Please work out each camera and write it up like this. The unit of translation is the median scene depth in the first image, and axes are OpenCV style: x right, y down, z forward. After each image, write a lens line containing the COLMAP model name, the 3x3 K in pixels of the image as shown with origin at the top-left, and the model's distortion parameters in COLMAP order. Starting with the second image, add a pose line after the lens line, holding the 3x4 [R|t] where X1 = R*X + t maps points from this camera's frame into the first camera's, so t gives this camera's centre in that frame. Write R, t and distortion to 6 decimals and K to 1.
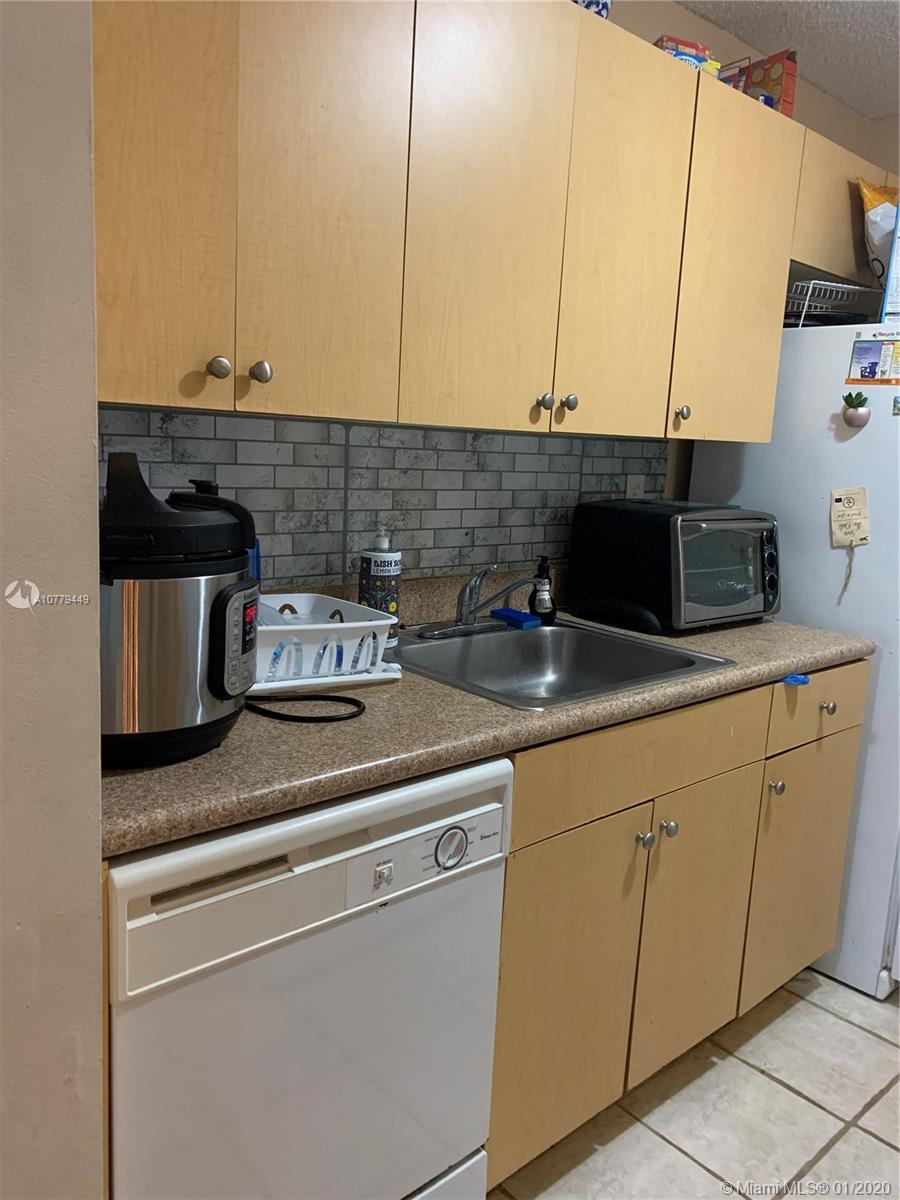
lens RADIAL K [[914.9, 0, 452.6], [0, 914.9, 599.6], [0, 0, 1]] dist [0.025043, -0.002778]
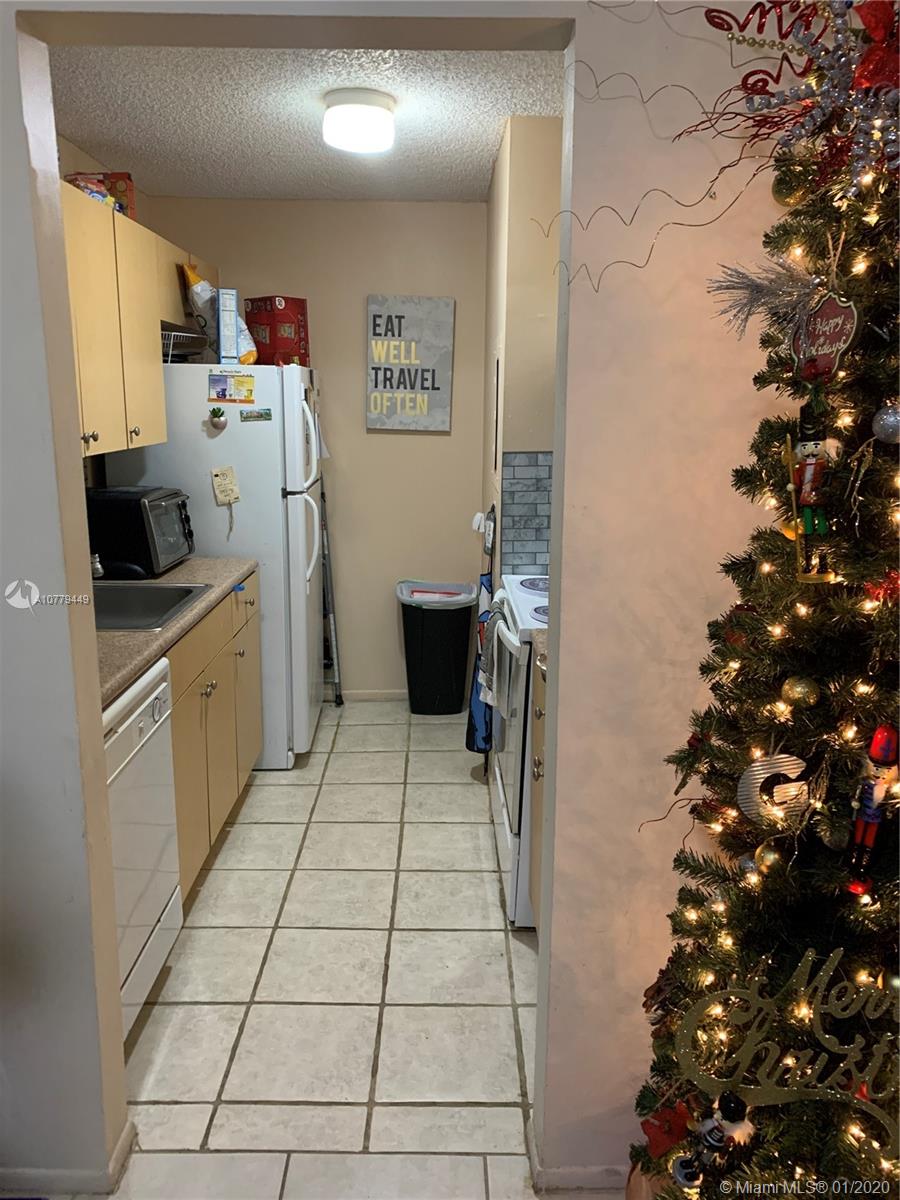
lens RADIAL K [[914.9, 0, 448.4], [0, 914.9, 599.8], [0, 0, 1]] dist [0.025043, -0.002778]
pose [[0.661532, -0.204135, 0.721598, -0.507479], [0.151768, 0.978770, 0.137752, -0.056870], [-0.734399, 0.018388, 0.678469, -0.363721]]
